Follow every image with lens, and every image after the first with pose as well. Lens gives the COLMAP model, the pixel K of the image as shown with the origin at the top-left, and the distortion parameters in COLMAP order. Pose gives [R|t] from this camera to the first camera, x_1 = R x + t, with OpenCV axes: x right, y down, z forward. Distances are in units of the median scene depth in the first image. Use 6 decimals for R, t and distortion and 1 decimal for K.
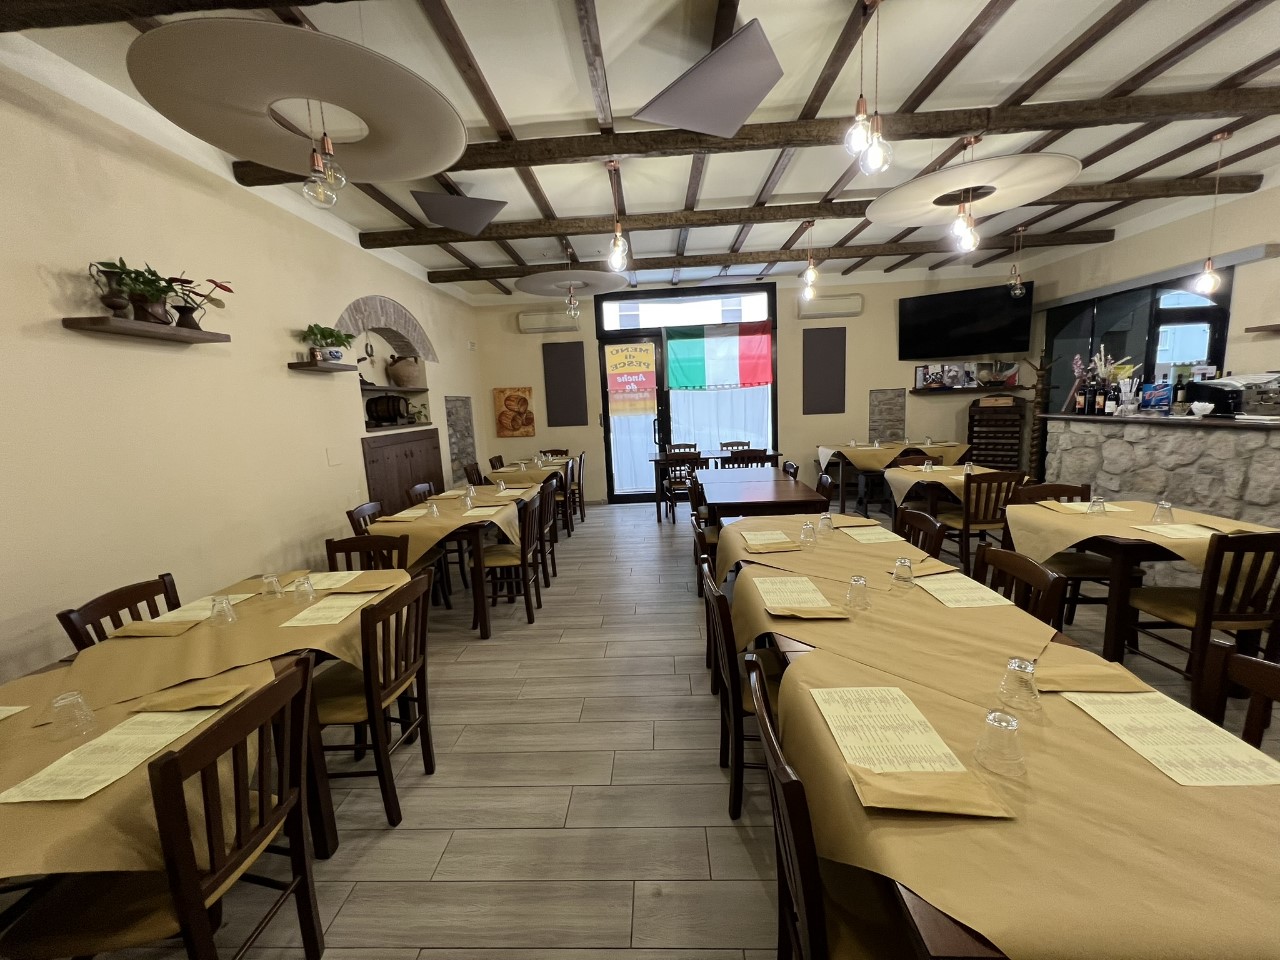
lens RADIAL K [[510.7, 0, 636.7], [0, 510.7, 475.3], [0, 0, 1]] dist [-0.000559, -0.000040]
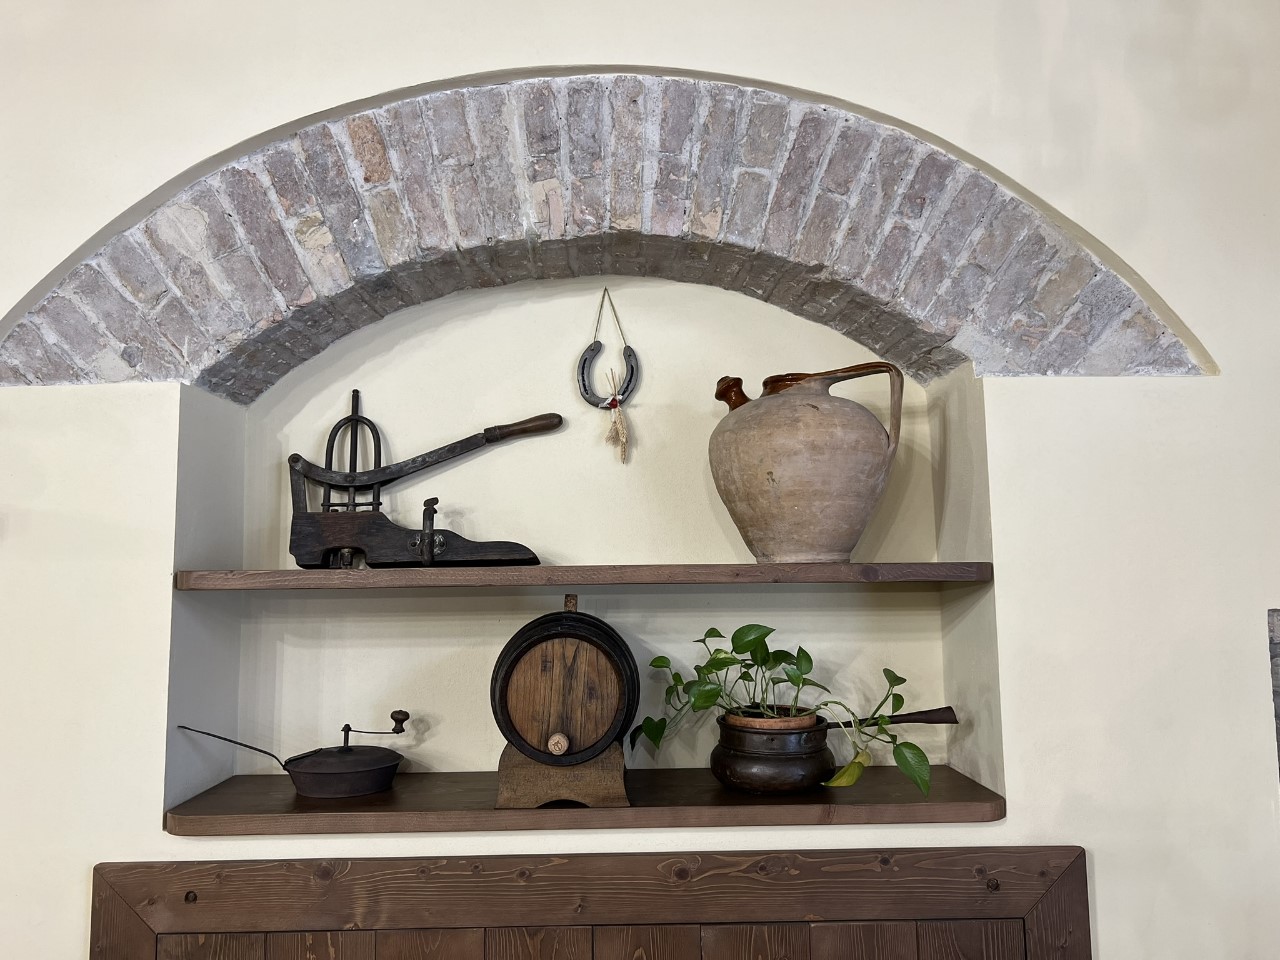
lens RADIAL K [[957.9, 0, 643.4], [0, 957.9, 510.1], [0, 0, 1]] dist [0.000505, -0.001039]
pose [[0.049526, -0.048414, -0.997599, -0.205946], [-0.135431, 0.989274, -0.054733, -0.225768], [0.989548, 0.137816, 0.042438, 1.285369]]
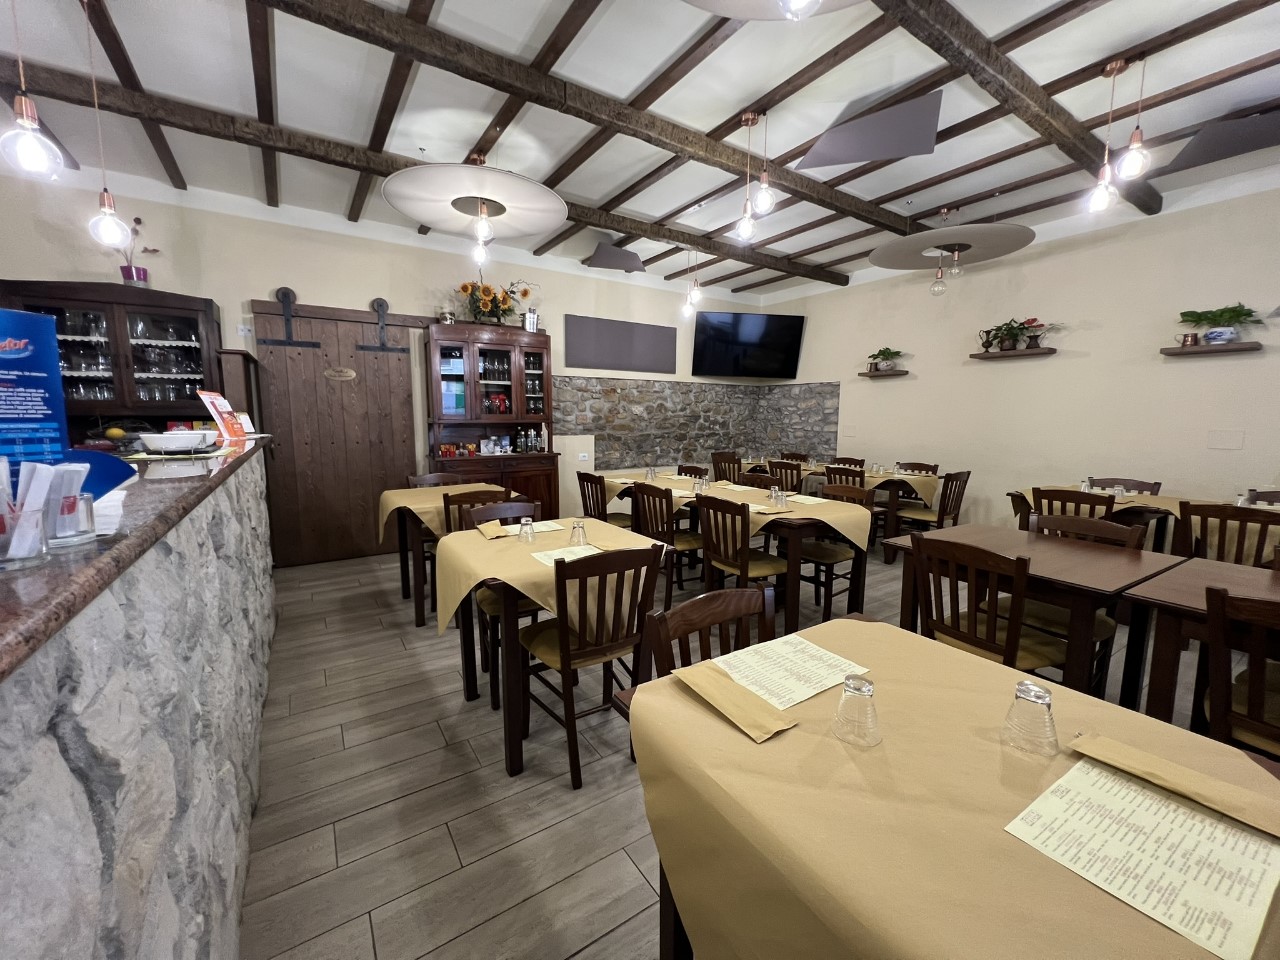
lens RADIAL K [[510.7, 0, 636.5], [0, 510.7, 476.4], [0, 0, 1]] dist [-0.000559, -0.000040]
pose [[-0.812181, 0.112167, -0.572522, 0.871423], [-0.050299, 0.964227, 0.260262, -0.167543], [0.581233, 0.240177, -0.777485, 1.133806]]
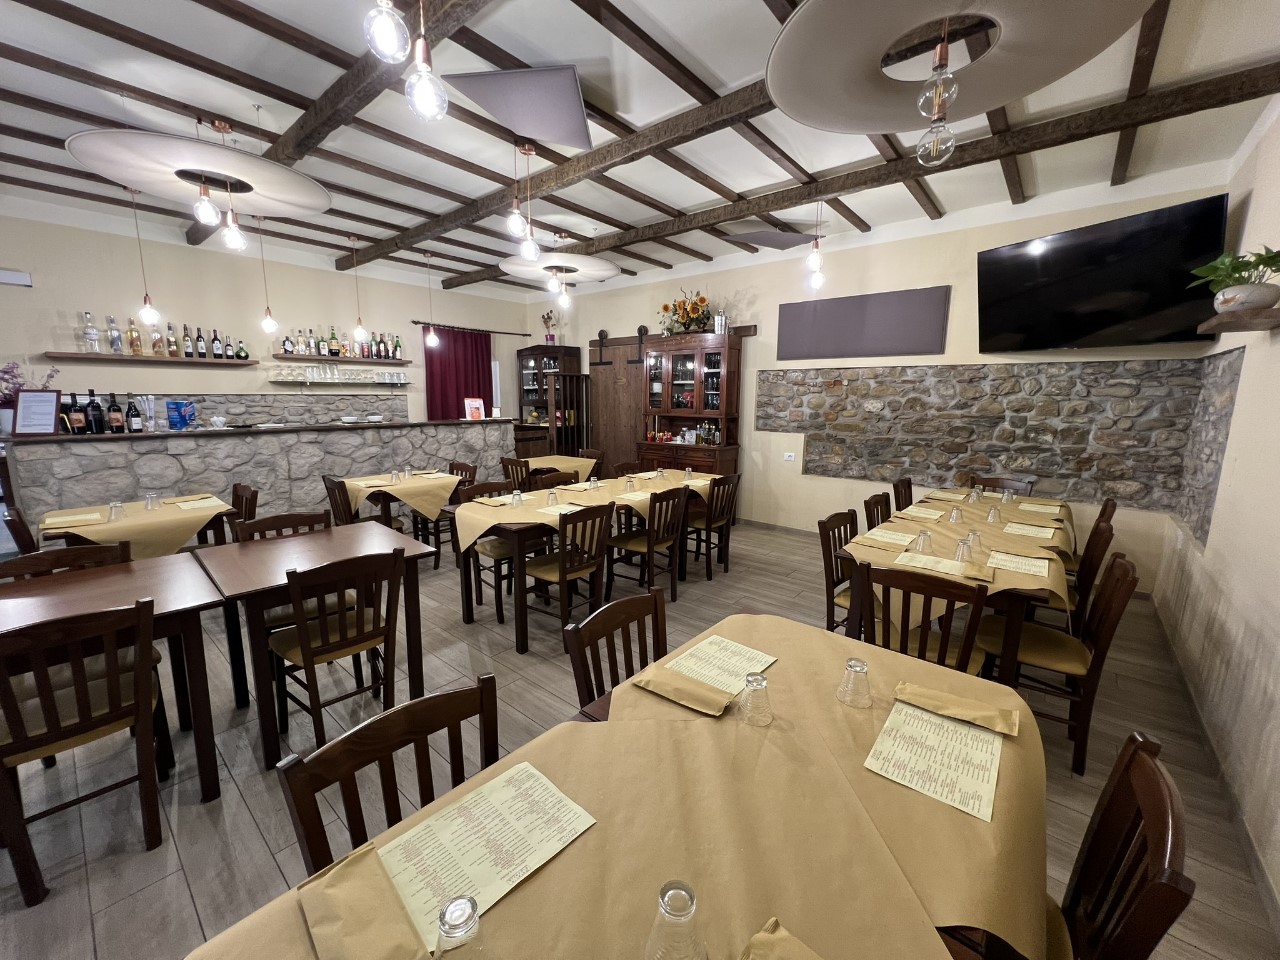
lens RADIAL K [[510.7, 0, 633.1], [0, 510.7, 472.8], [0, 0, 1]] dist [-0.000559, -0.000040]
pose [[-0.784713, -0.051208, 0.617741, -0.432207], [0.120460, 0.964984, 0.233013, -0.154813], [-0.608042, 0.257261, -0.751067, 1.171353]]
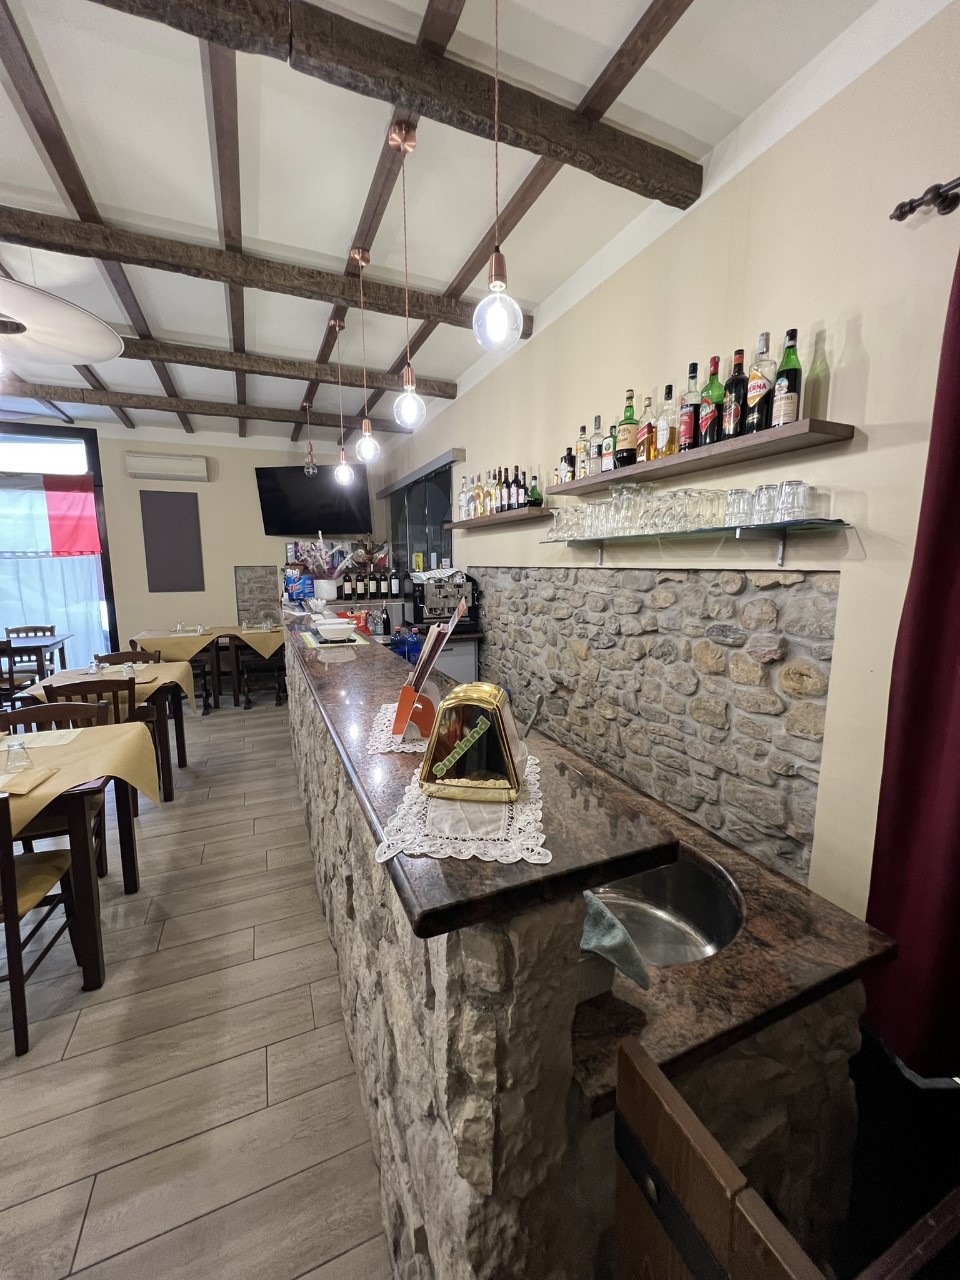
lens RADIAL K [[510.7, 0, 485.3], [0, 510.7, 636.3], [0, 0, 1]] dist [-0.000559, -0.000040]
pose [[0.899741, -0.021053, 0.435917, 0.845252], [0.026072, 0.999645, -0.005535, -0.050094], [-0.435645, 0.016345, 0.899970, 0.006461]]
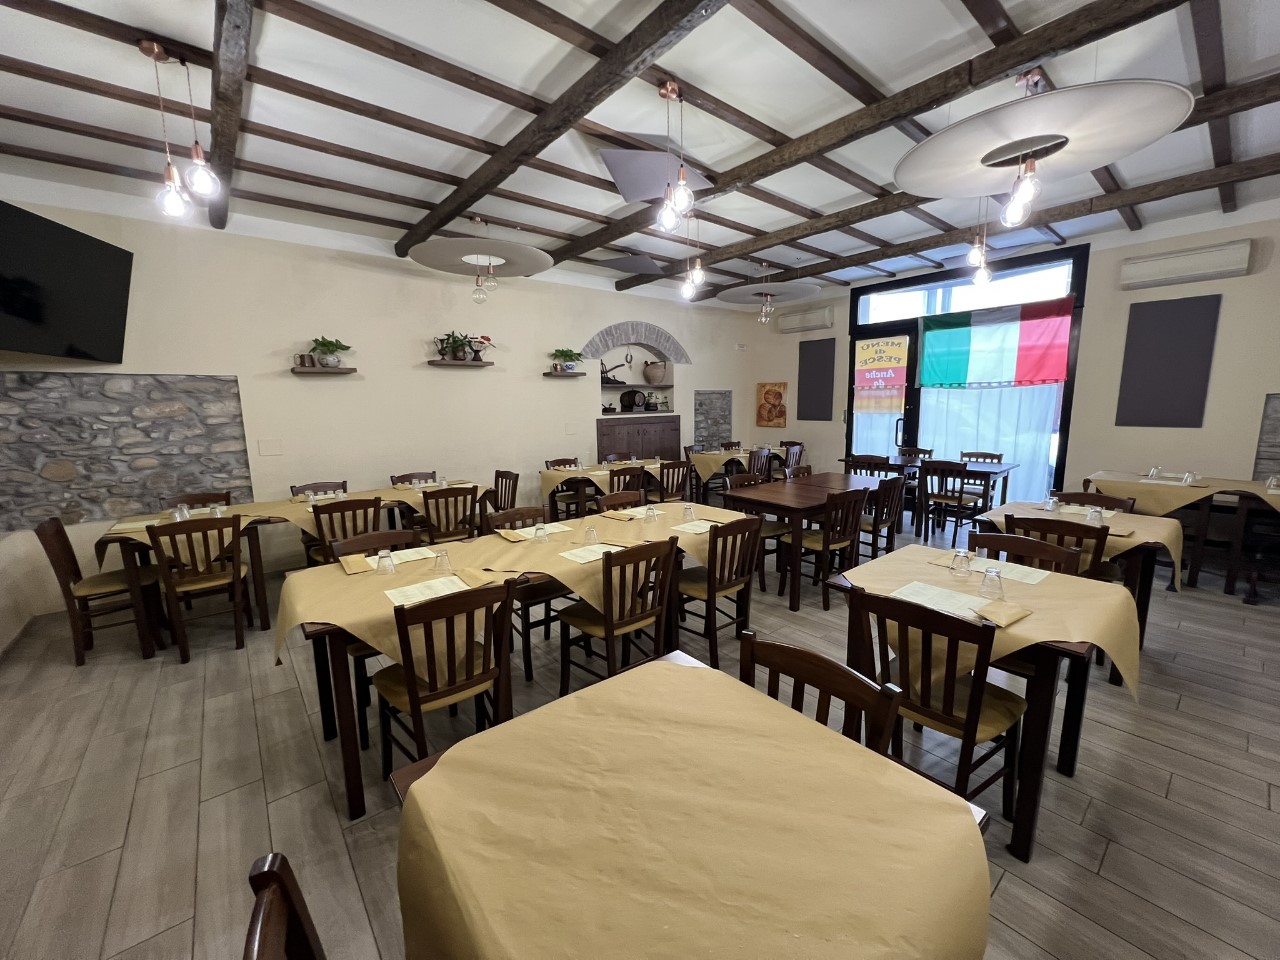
lens RADIAL K [[510.7, 0, 635.8], [0, 510.7, 475.8], [0, 0, 1]] dist [-0.000559, -0.000040]
pose [[0.665600, 0.143991, -0.732286, 0.763629], [-0.122618, 0.988976, 0.083013, -0.050310], [0.736167, 0.034538, 0.675918, 0.060296]]
